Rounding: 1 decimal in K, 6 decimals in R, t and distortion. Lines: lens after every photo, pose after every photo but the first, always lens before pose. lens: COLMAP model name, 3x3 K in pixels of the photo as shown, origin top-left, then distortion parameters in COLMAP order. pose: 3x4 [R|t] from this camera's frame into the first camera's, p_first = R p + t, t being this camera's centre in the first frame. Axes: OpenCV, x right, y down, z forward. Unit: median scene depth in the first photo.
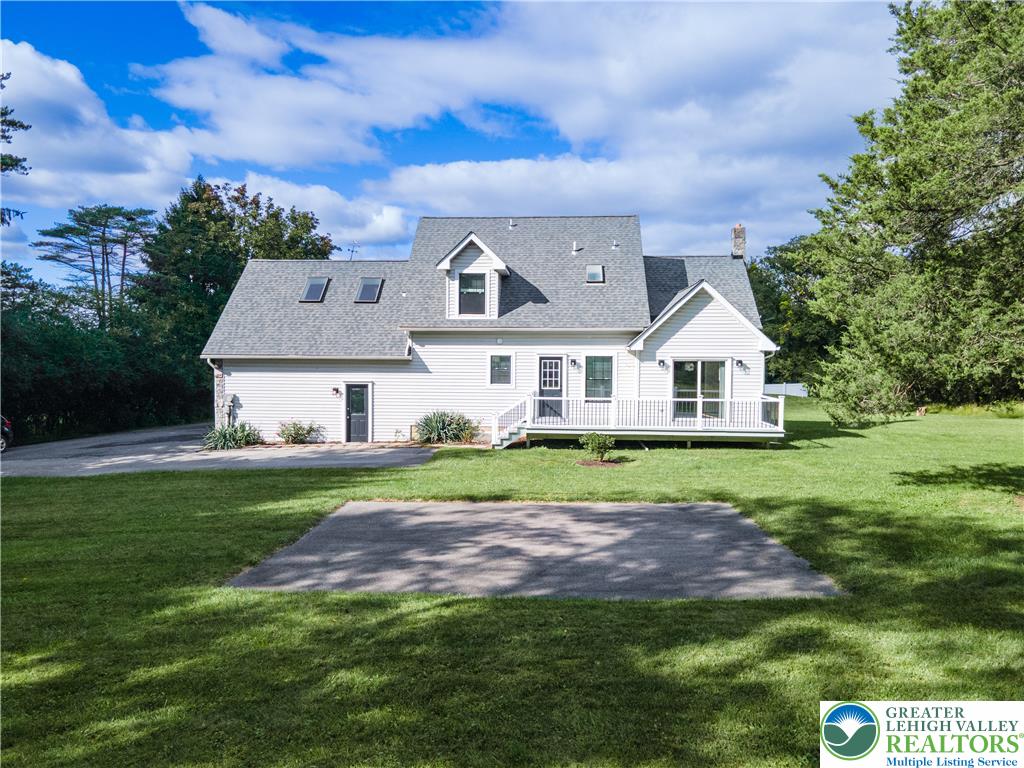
lens RADIAL K [[743.4, 0, 506.3], [0, 743.4, 379.8], [0, 0, 1]] dist [0.043305, 0.003085]
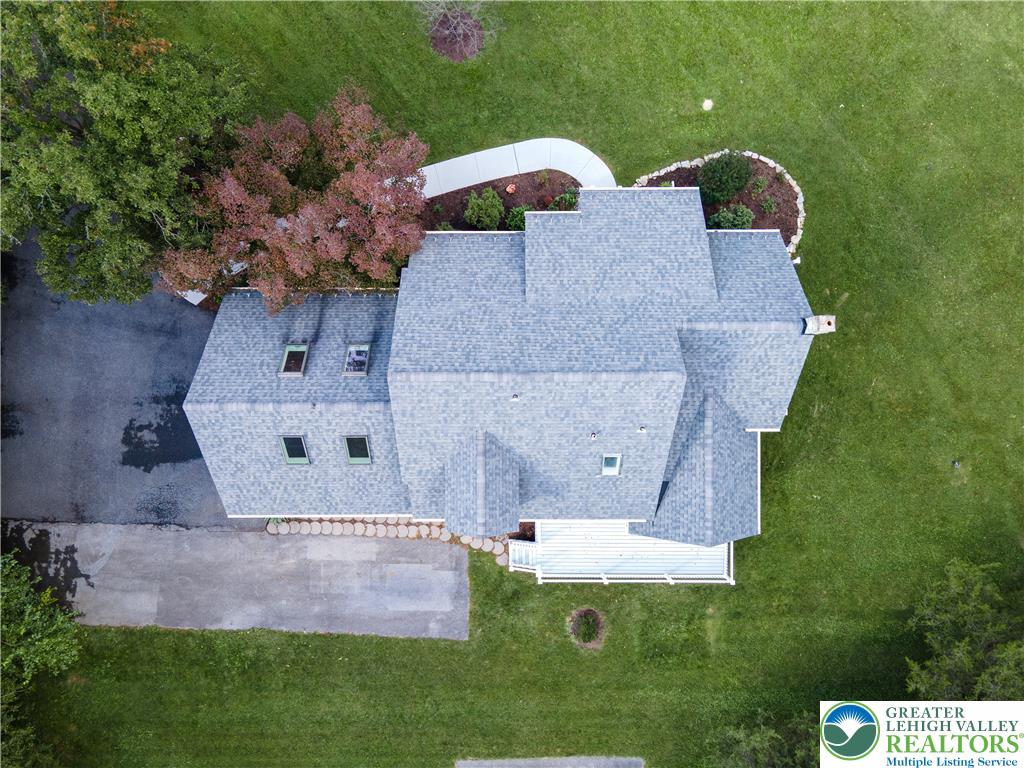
lens RADIAL K [[749.3, 0, 503.6], [0, 749.3, 385.6], [0, 0, 1]] dist [0.045421, 0.002595]
pose [[0.996926, -0.078311, -0.002448, -0.002683], [0.004394, 0.024688, 0.999686, -1.119748], [-0.078226, -0.996623, 0.024956, 1.145157]]
